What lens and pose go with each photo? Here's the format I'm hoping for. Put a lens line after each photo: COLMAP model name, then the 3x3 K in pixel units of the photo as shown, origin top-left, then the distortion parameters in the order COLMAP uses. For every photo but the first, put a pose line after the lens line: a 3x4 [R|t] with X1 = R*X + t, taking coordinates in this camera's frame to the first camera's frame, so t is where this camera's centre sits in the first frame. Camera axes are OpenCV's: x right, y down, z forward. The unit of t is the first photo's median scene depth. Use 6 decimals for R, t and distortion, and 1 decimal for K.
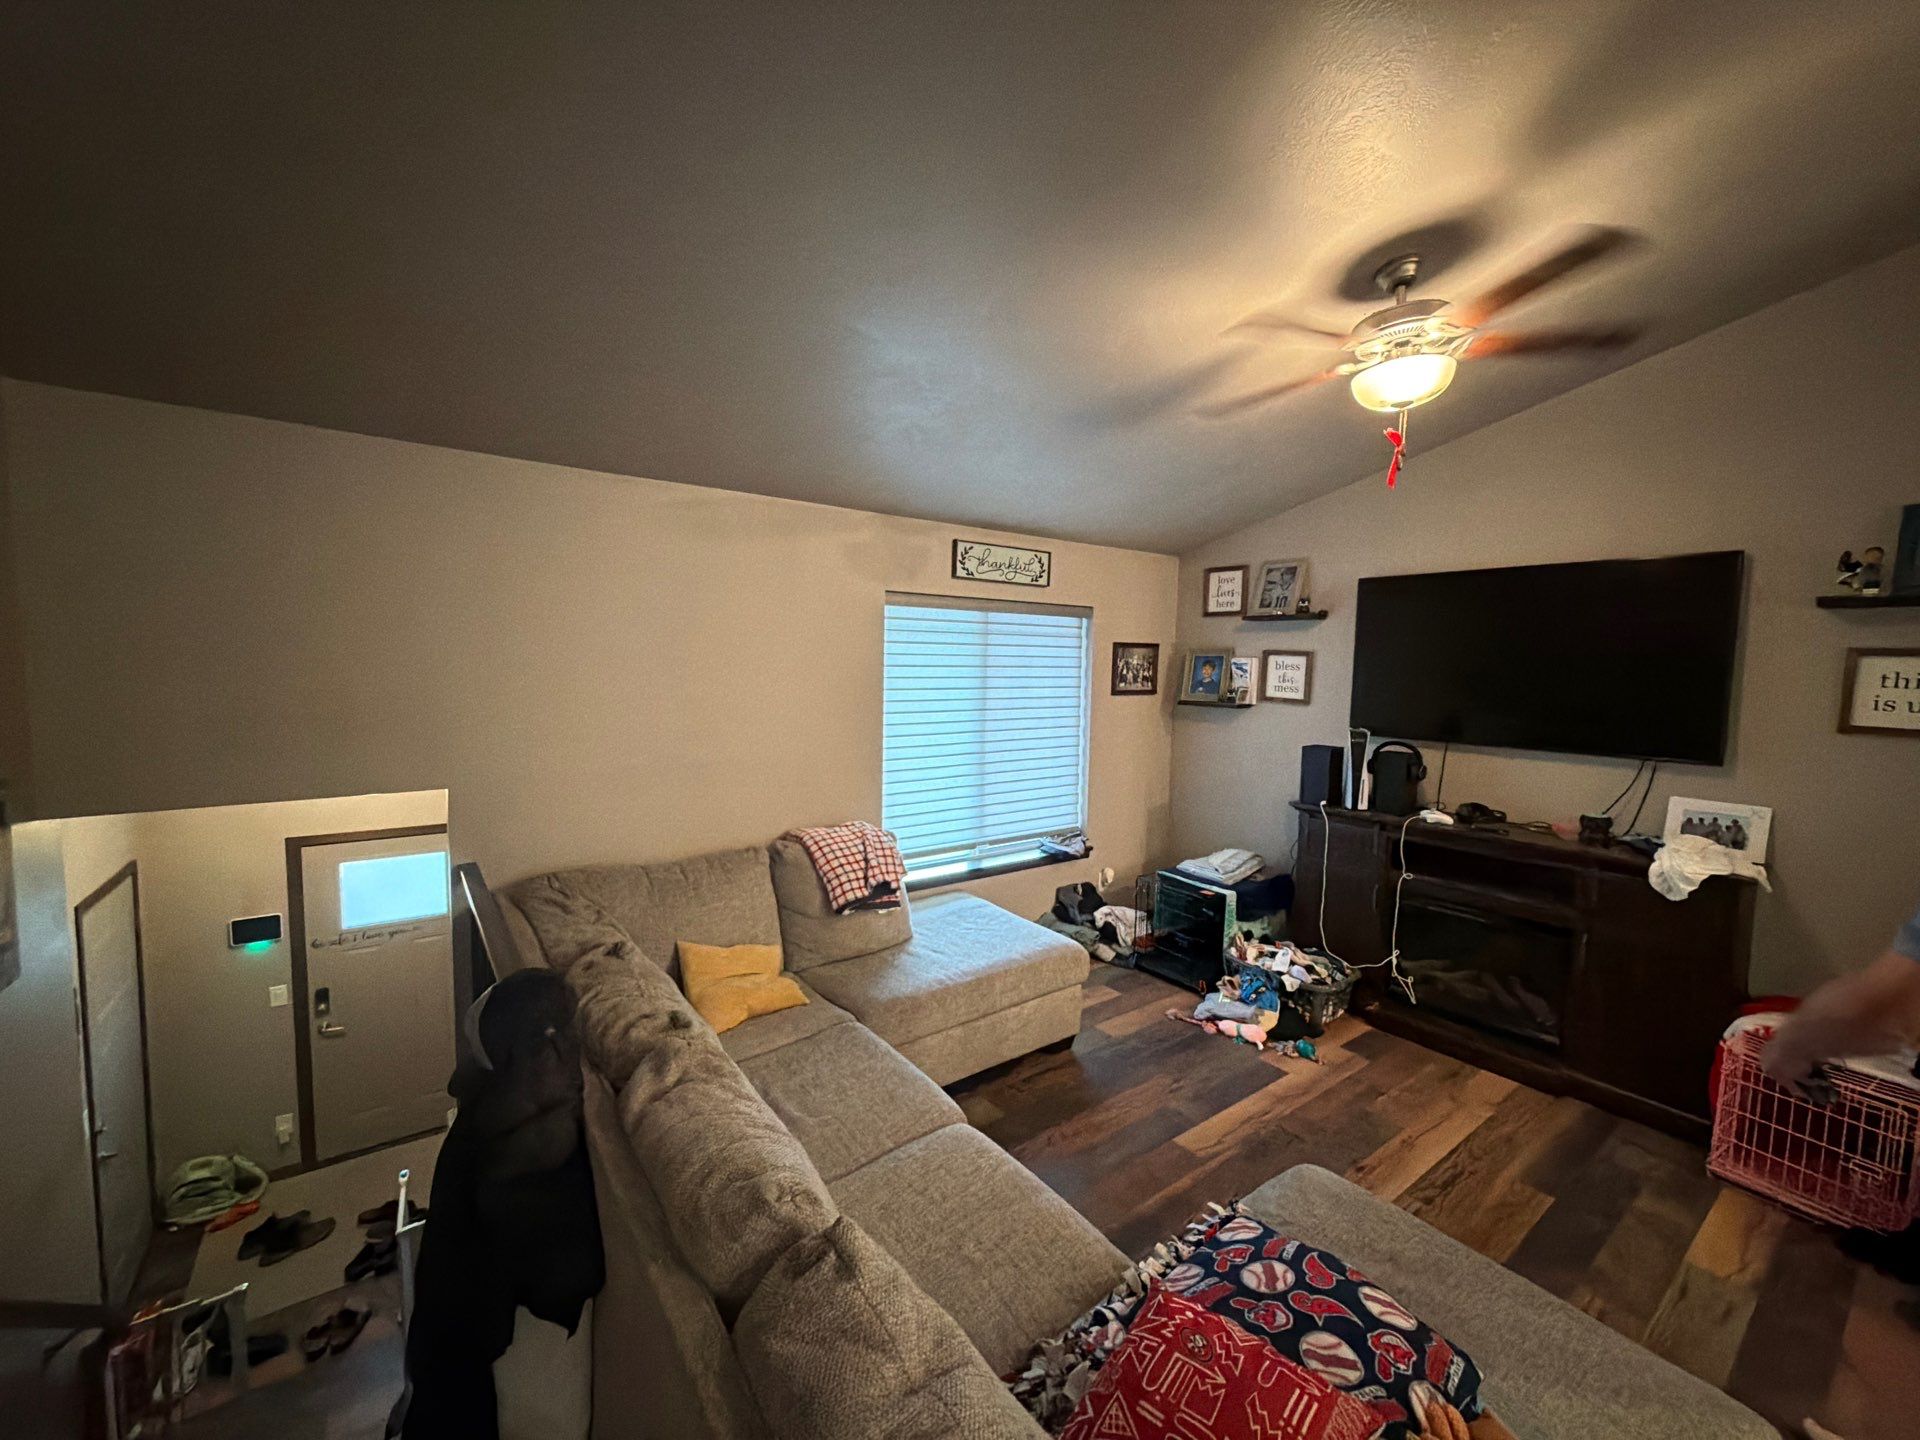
lens RADIAL K [[763.6, 0, 956.7], [0, 763.6, 721.4], [0, 0, 1]] dist [-0.000834, 0.000392]
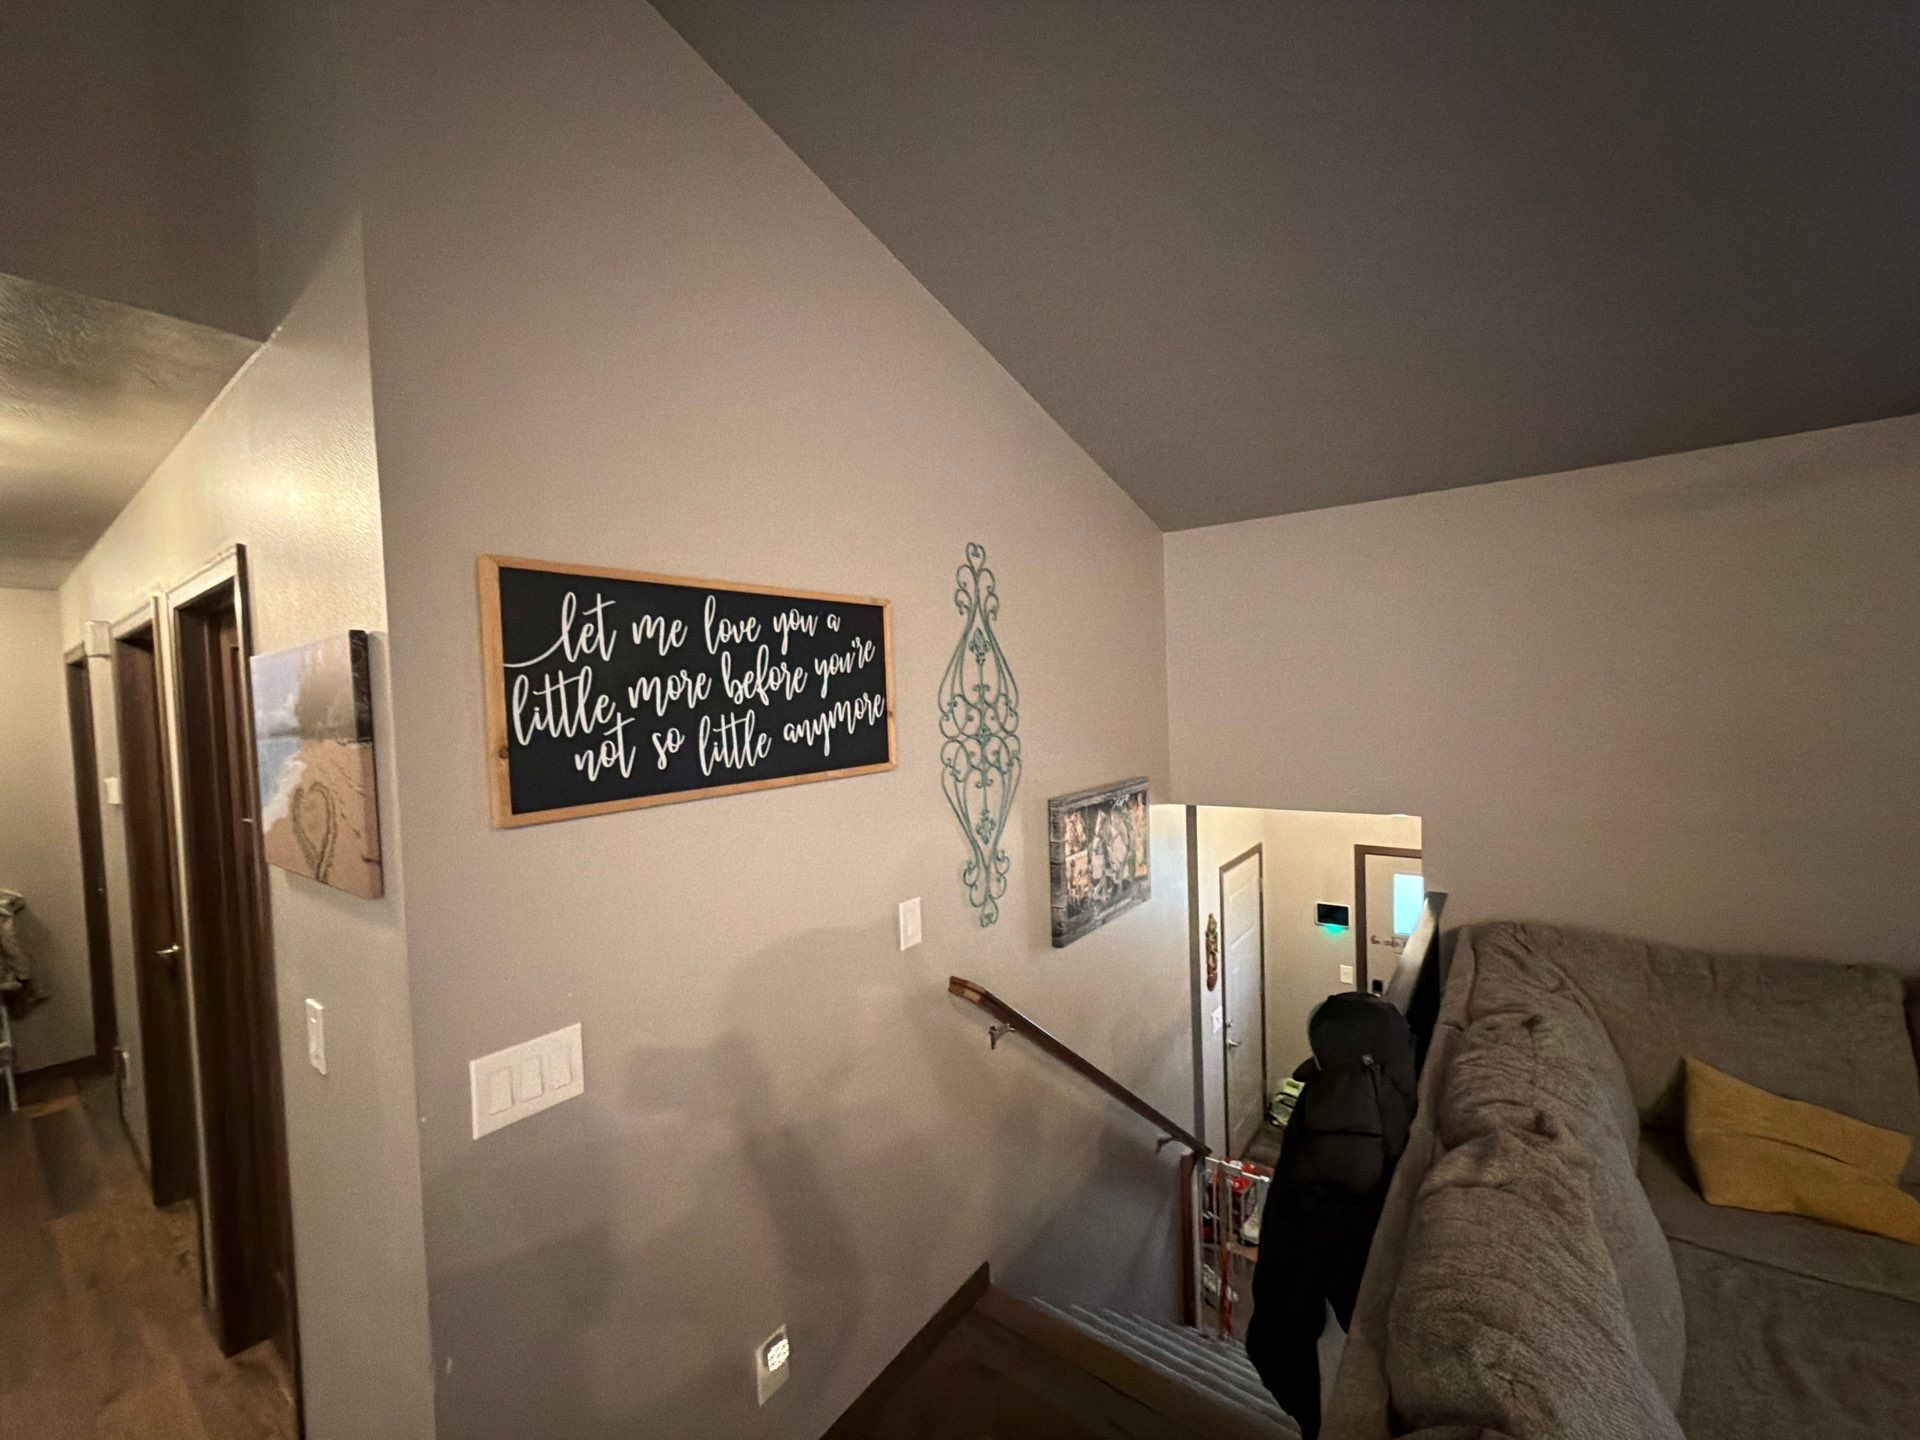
lens RADIAL K [[765.8, 0, 957.0], [0, 765.8, 720.7], [0, 0, 1]] dist [0.000624, -0.000006]
pose [[0.285058, 0.000389, -0.958510, 0.105728], [-0.035986, 0.999299, -0.010296, -0.006335], [0.957834, 0.037428, 0.284872, 0.057644]]
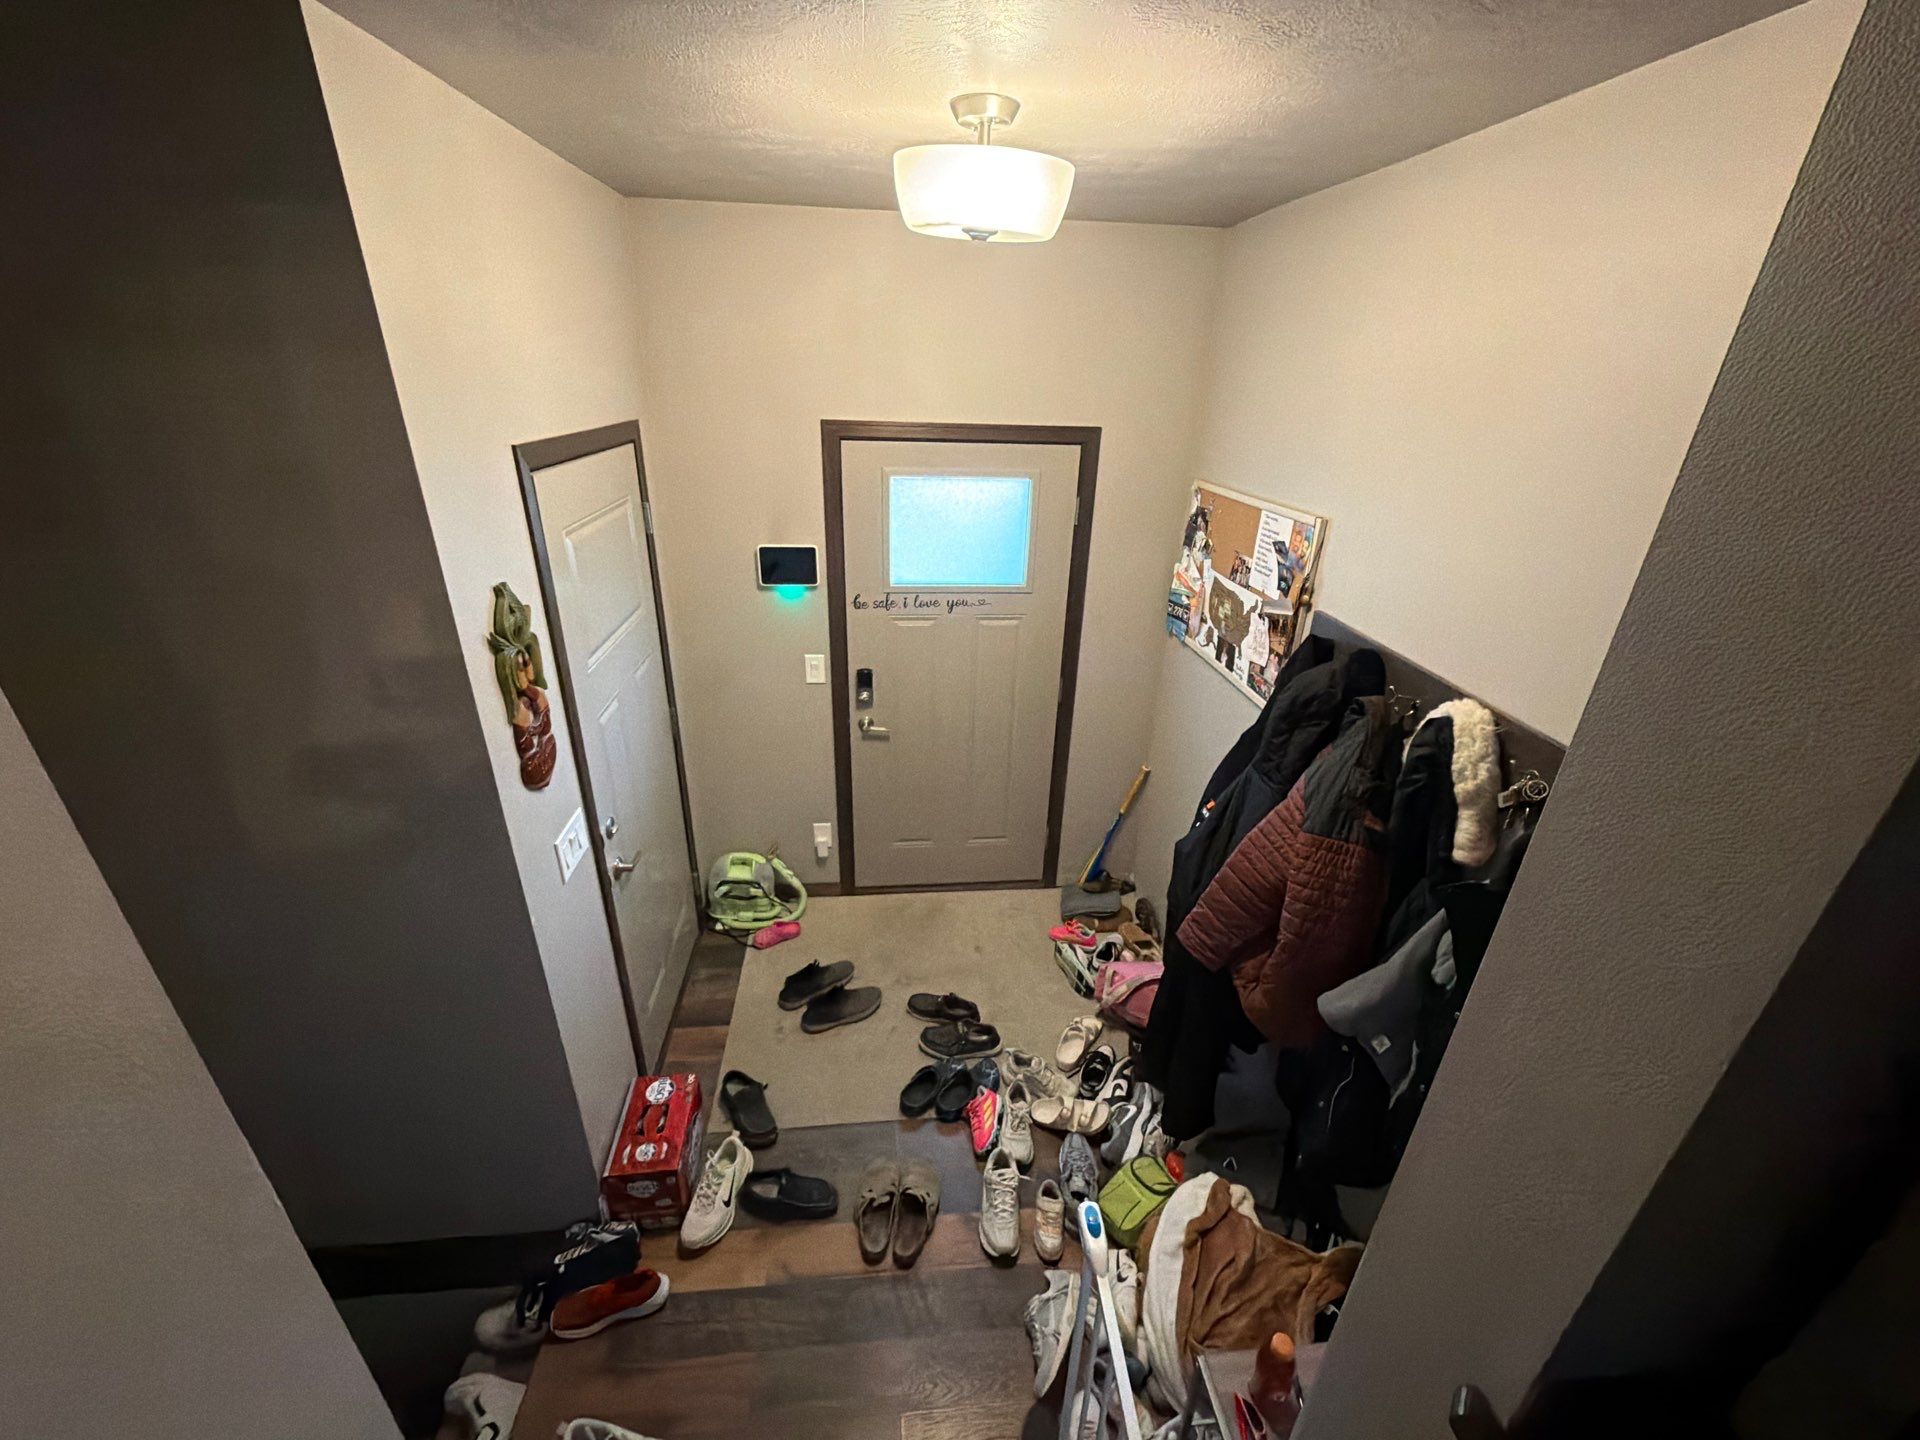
lens RADIAL K [[755.7, 0, 954.5], [0, 755.7, 716.6], [0, 0, 1]] dist [0.000264, 0.000230]
pose [[0.856310, 0.216472, -0.468906, -0.505044], [-0.051248, 0.939054, 0.339928, 0.181493], [0.513913, -0.267053, 0.815215, 0.556363]]
